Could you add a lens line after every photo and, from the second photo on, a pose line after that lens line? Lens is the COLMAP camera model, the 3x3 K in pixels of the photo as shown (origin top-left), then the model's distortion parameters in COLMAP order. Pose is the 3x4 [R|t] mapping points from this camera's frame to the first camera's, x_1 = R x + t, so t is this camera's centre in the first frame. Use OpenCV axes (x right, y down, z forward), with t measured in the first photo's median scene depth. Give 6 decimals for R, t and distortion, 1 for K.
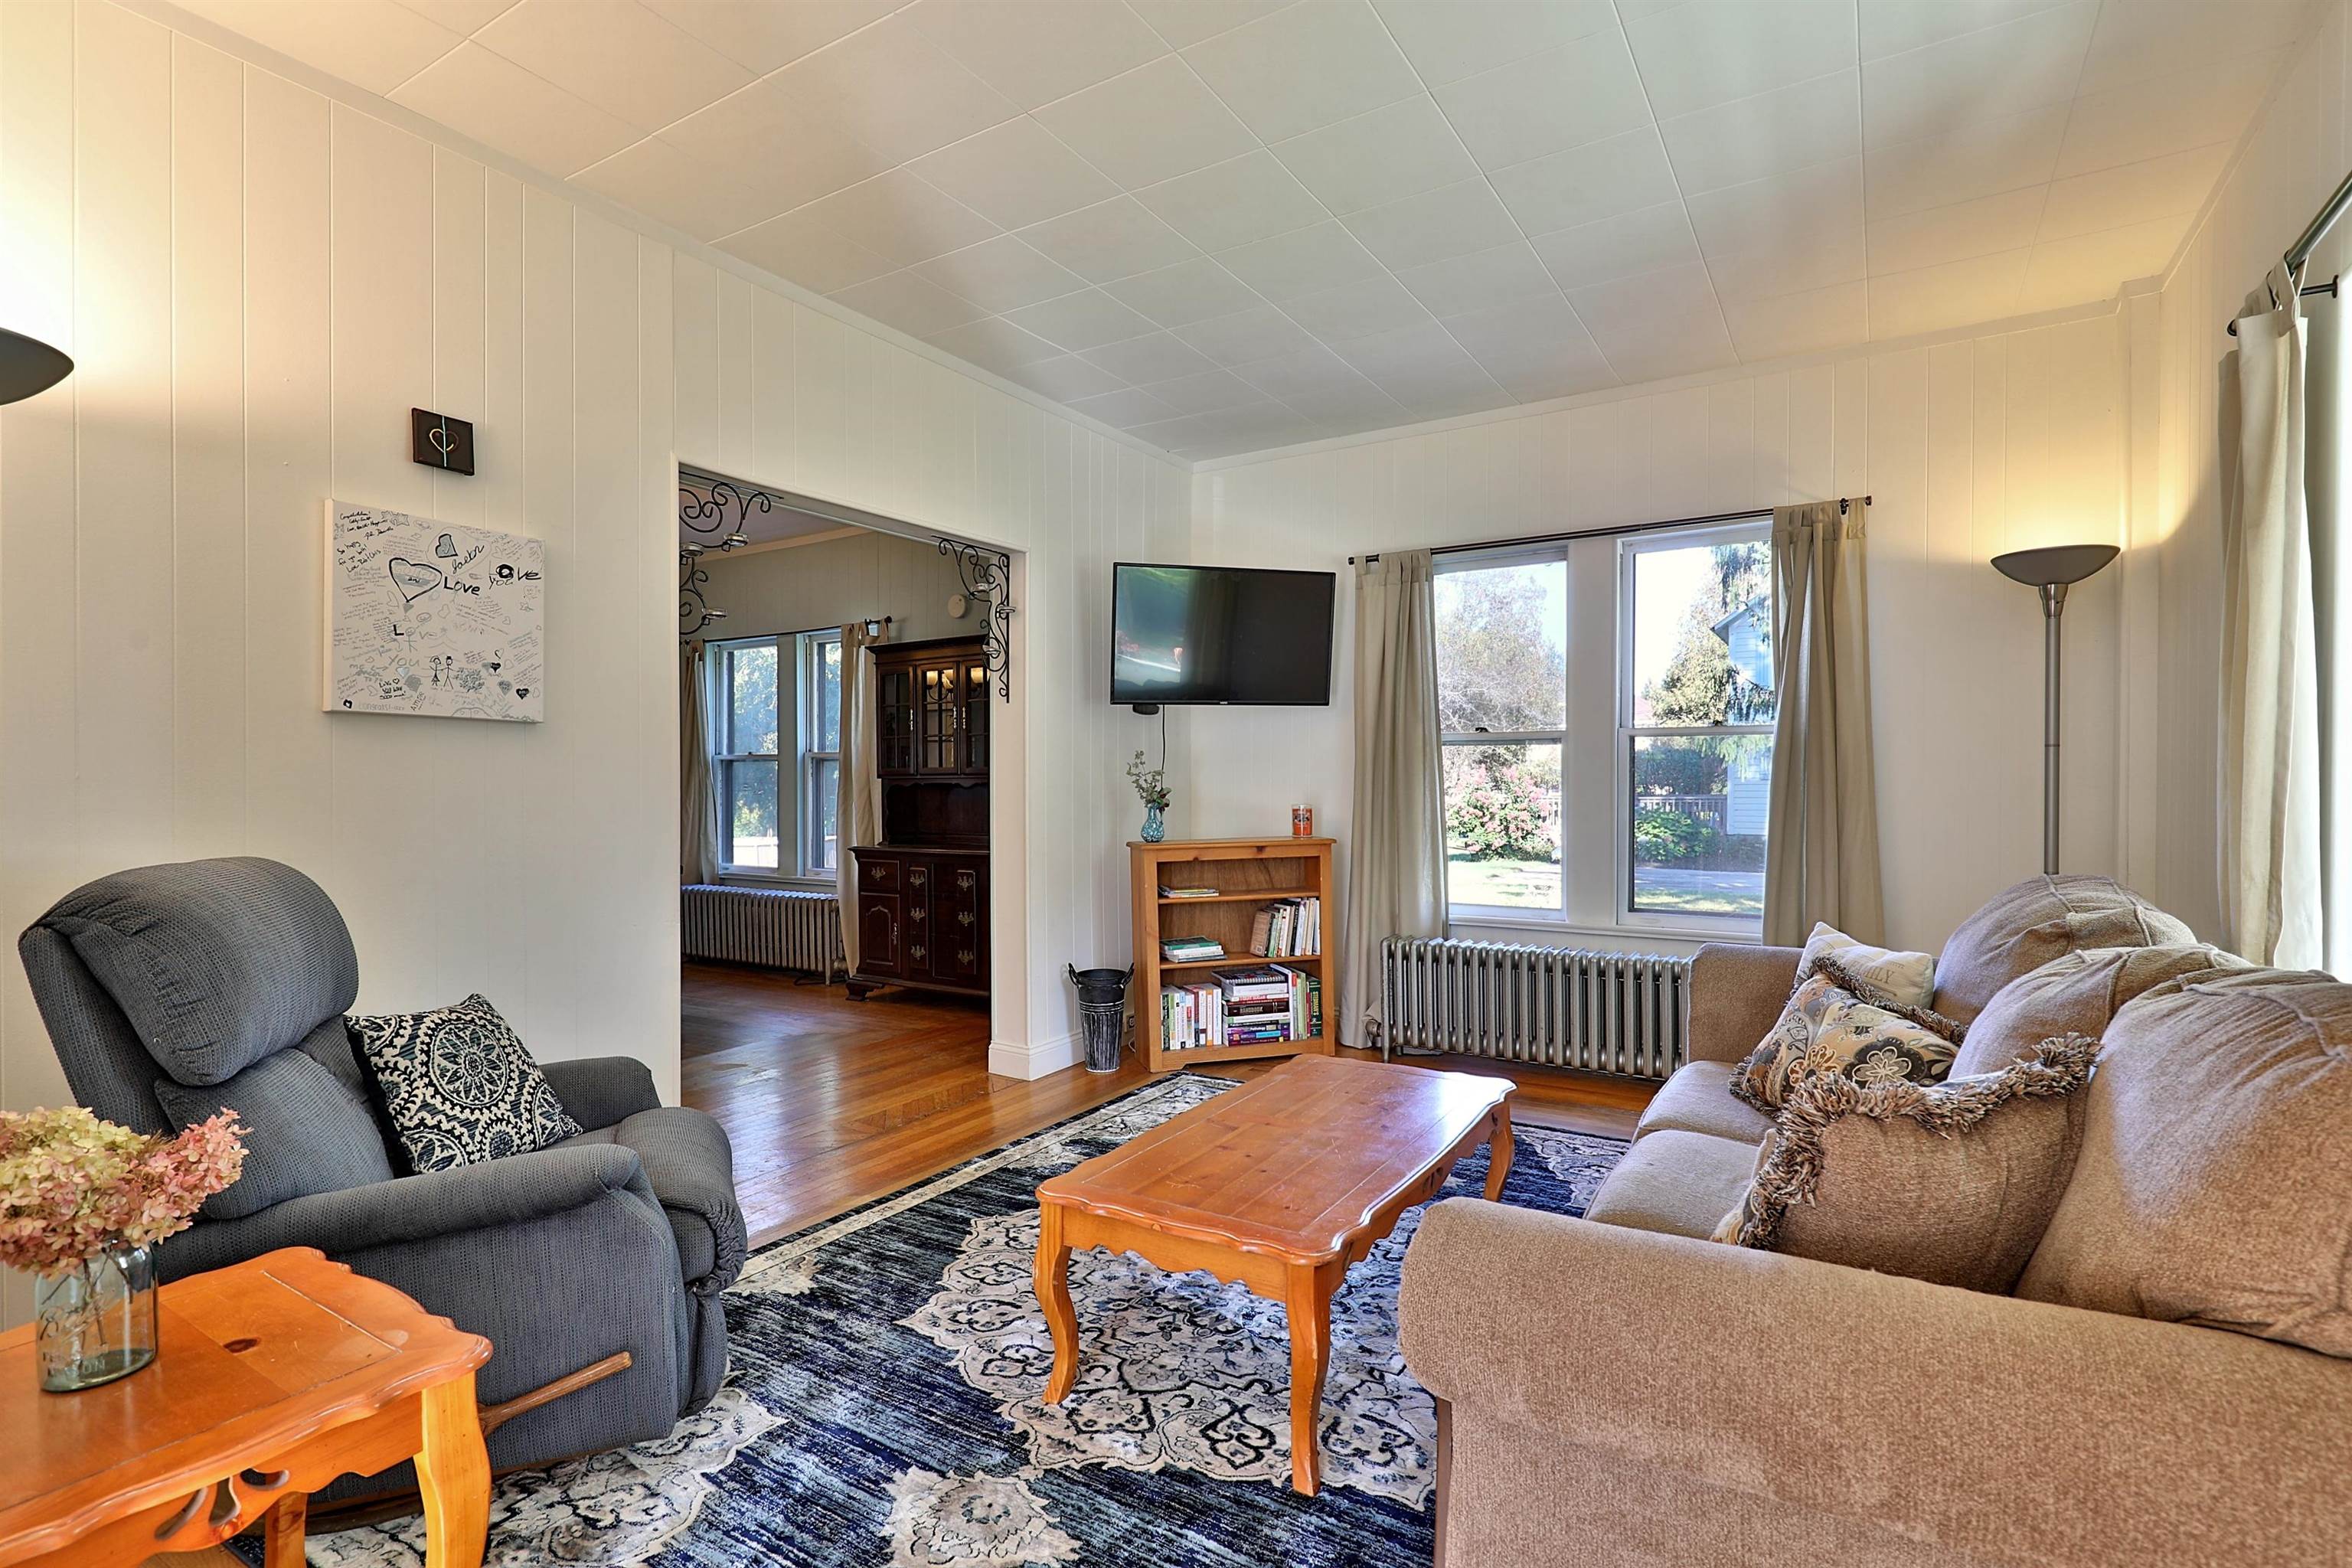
lens RADIAL K [[1131.6, 0, 1176.0], [0, 1131.6, 784.0], [0, 0, 1]] dist [0.000090, 0.000297]
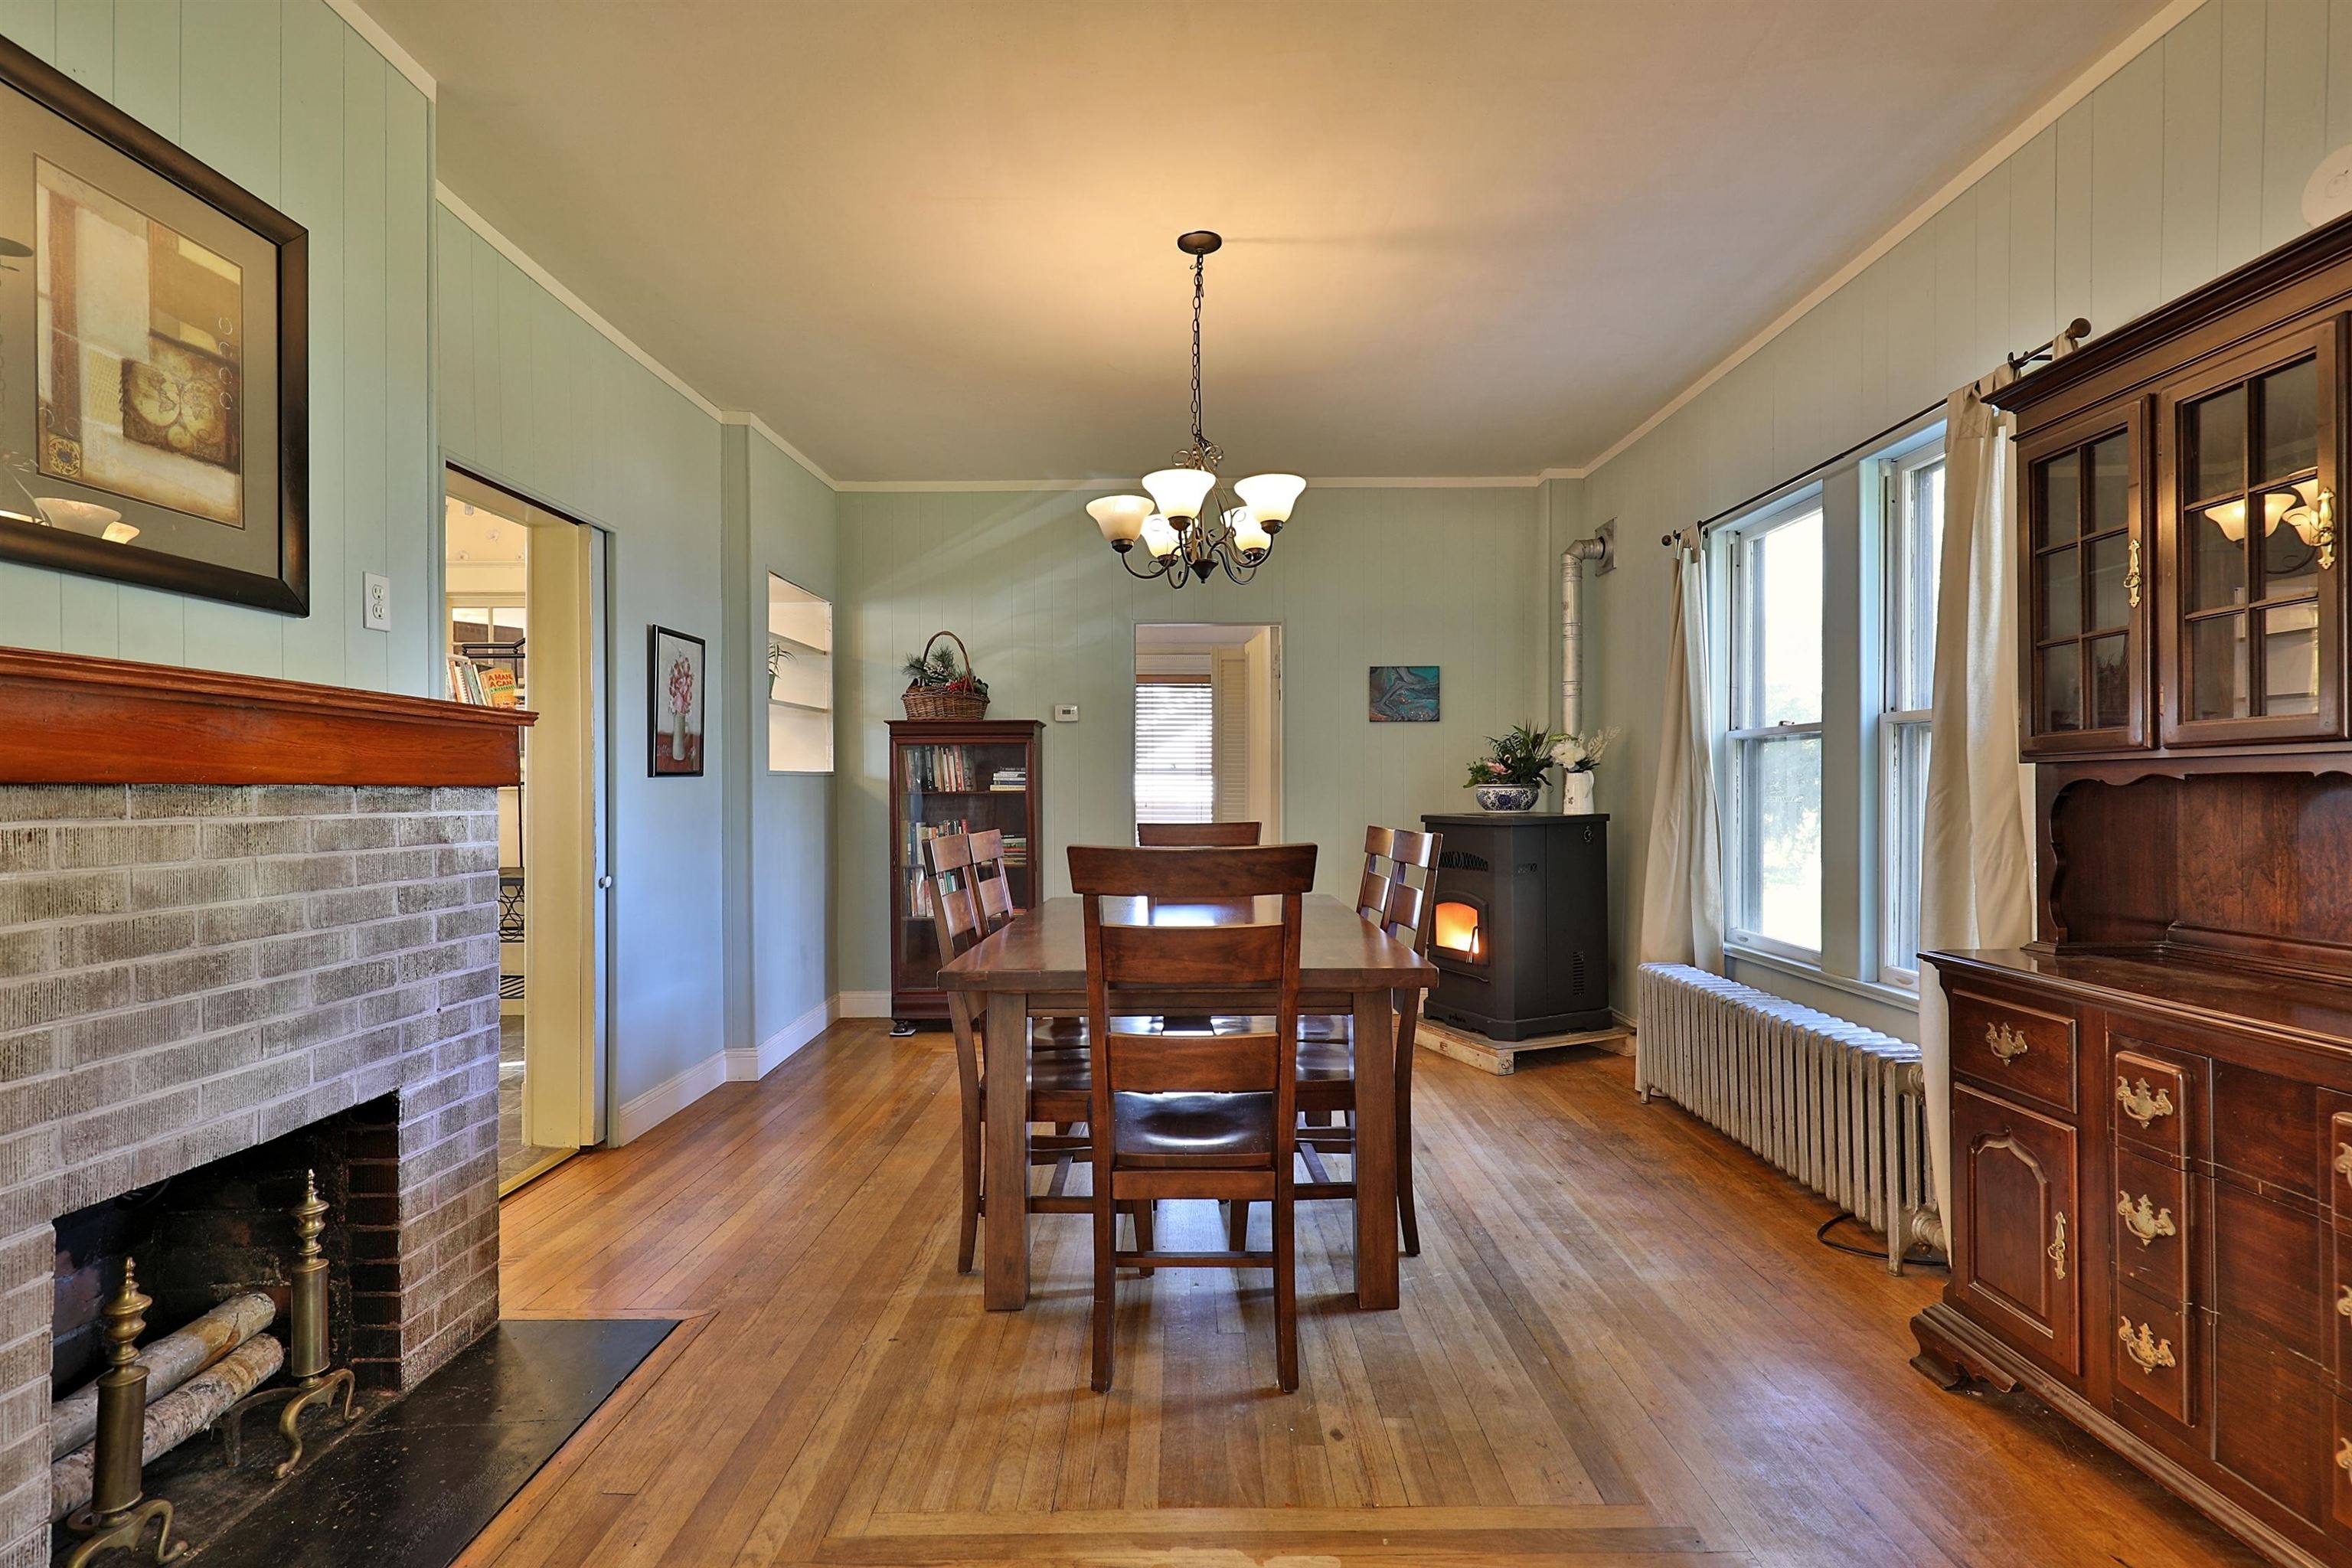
lens RADIAL K [[1102.9, 0, 1176.0], [0, 1102.9, 784.0], [0, 0, 1]] dist [-0.003625, -0.000746]
pose [[0.549788, -0.005327, -0.835287, -0.231487], [0.005661, 0.999980, -0.002651, 0.006125], [0.835285, -0.003271, 0.549807, 1.111641]]
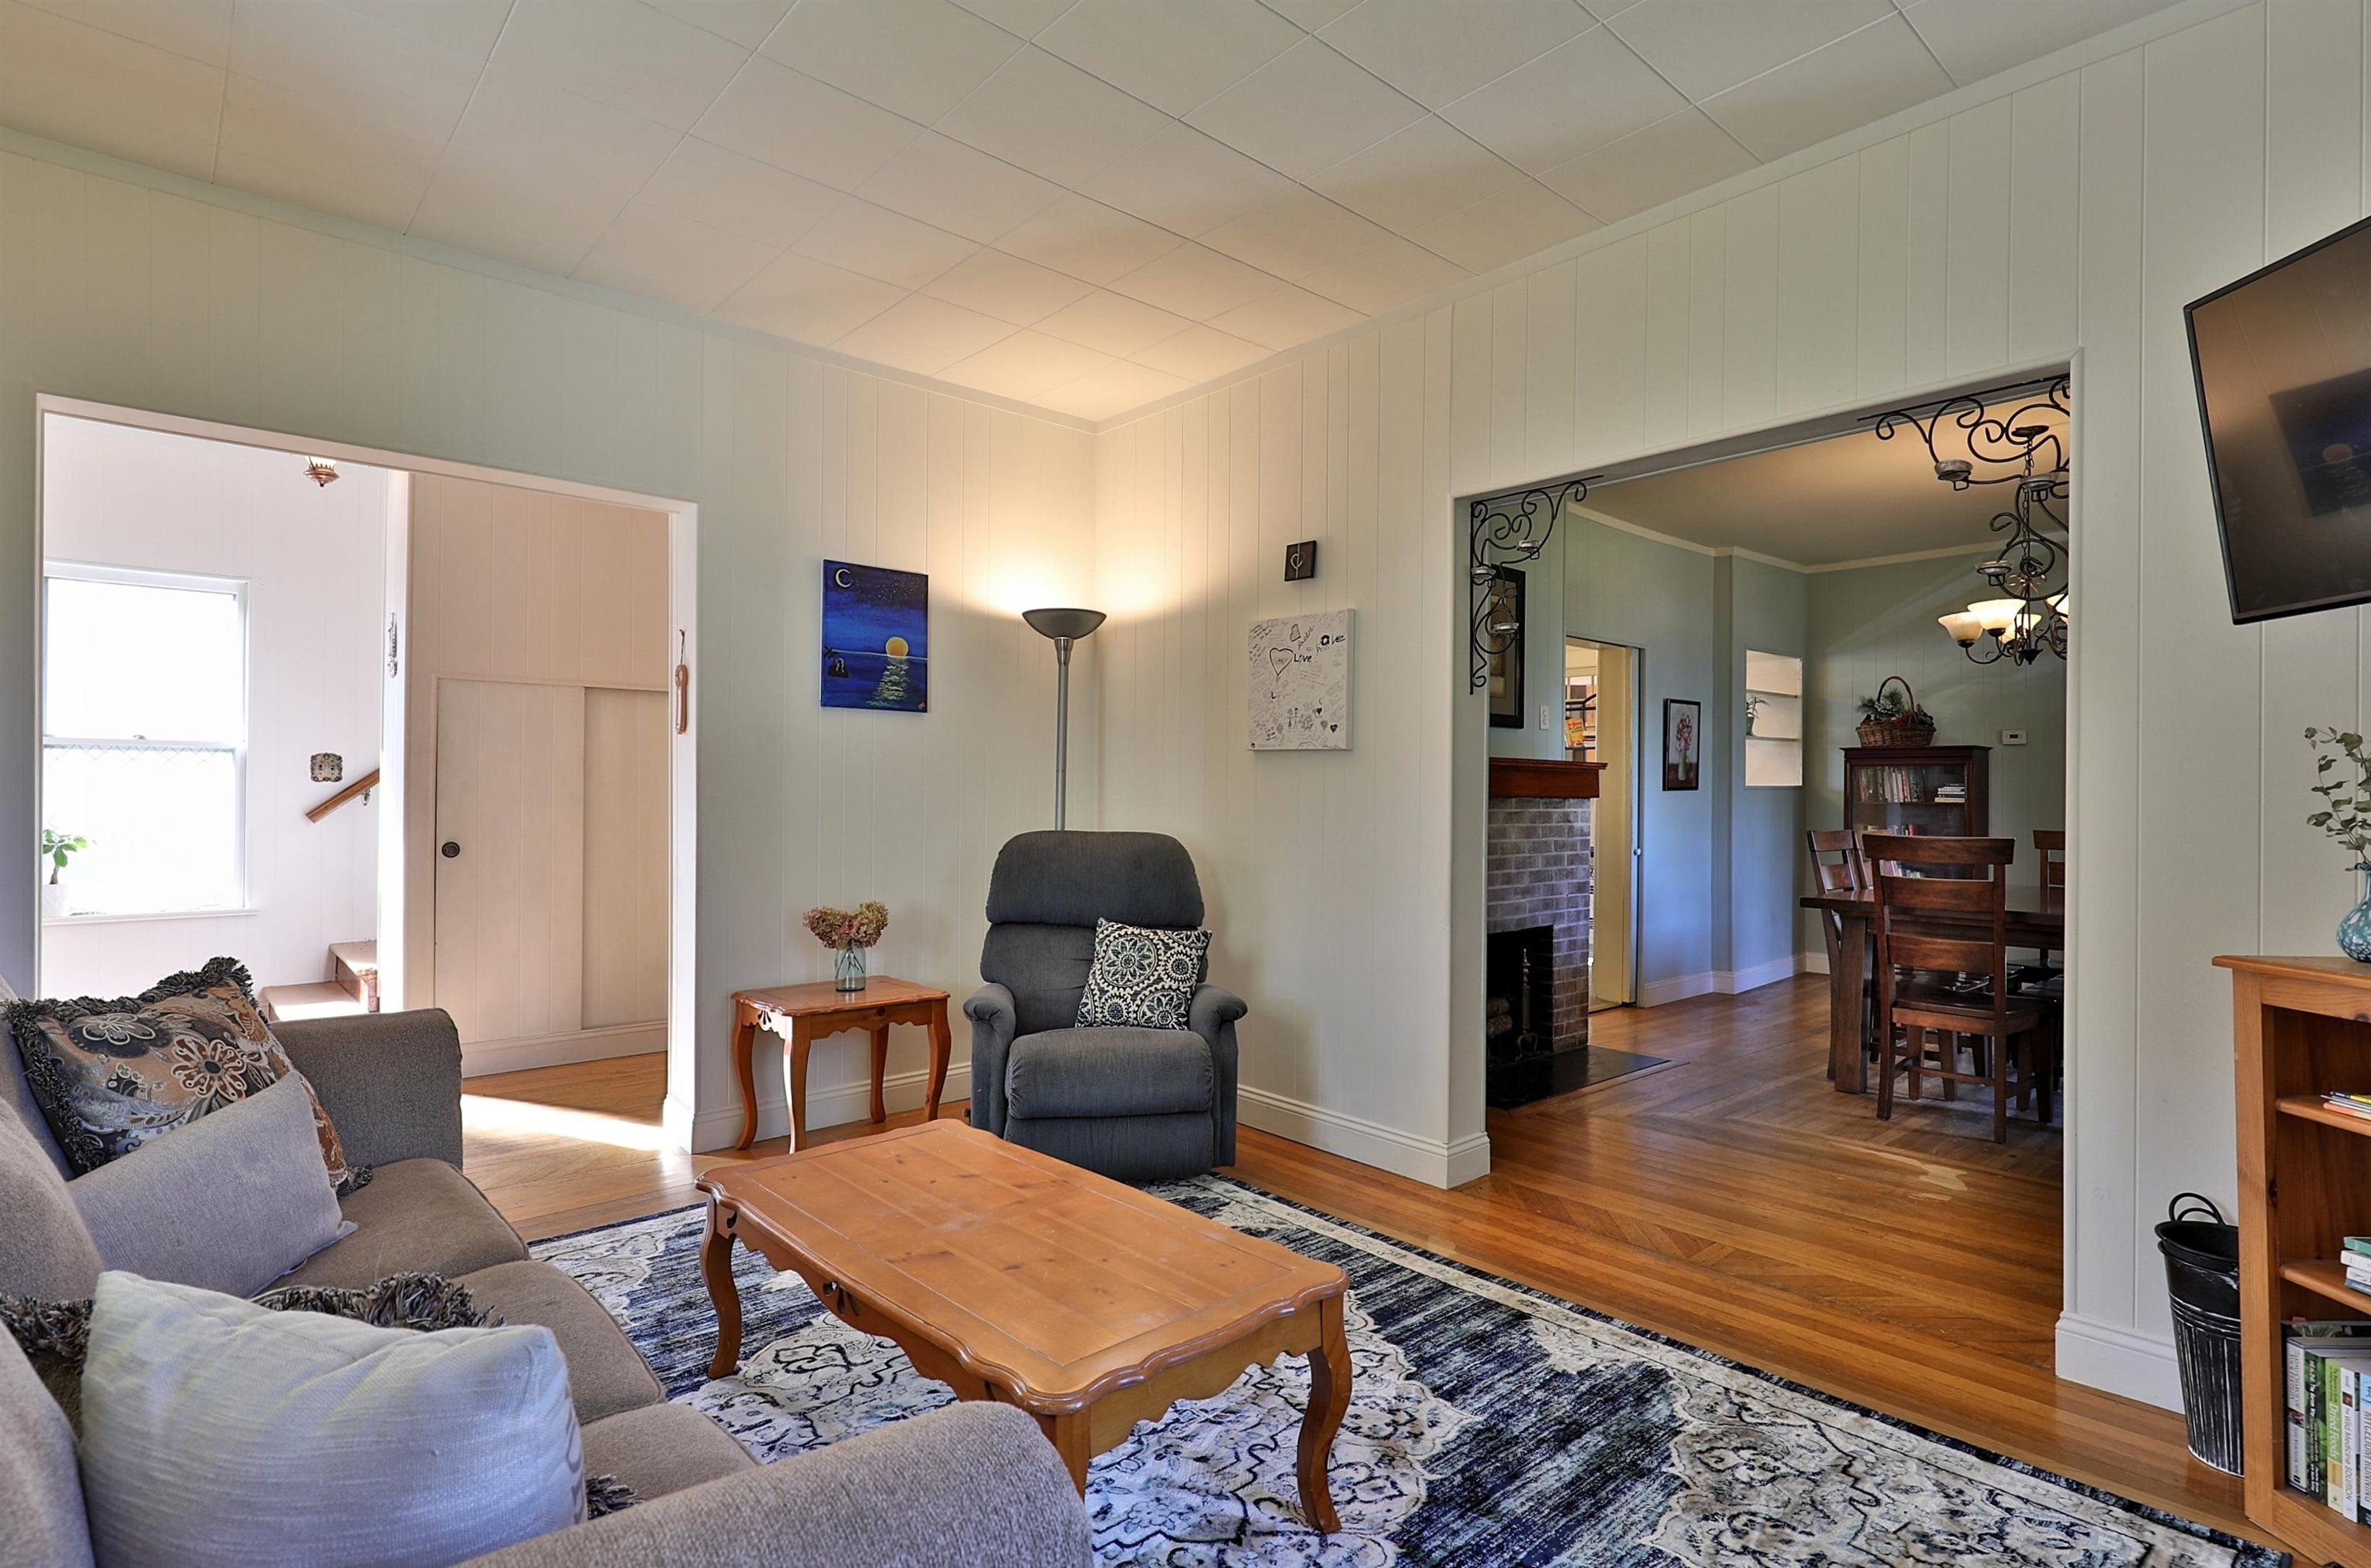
lens RADIAL K [[1146.0, 0, 1185.5], [0, 1146.0, 784.0], [0, 0, 1]] dist [0.001269, 0.000208]
pose [[-0.268709, -0.005063, -0.963208, 0.660140], [-0.006670, 0.999972, -0.003396, -0.007123], [0.963198, 0.005512, -0.268735, 1.018947]]
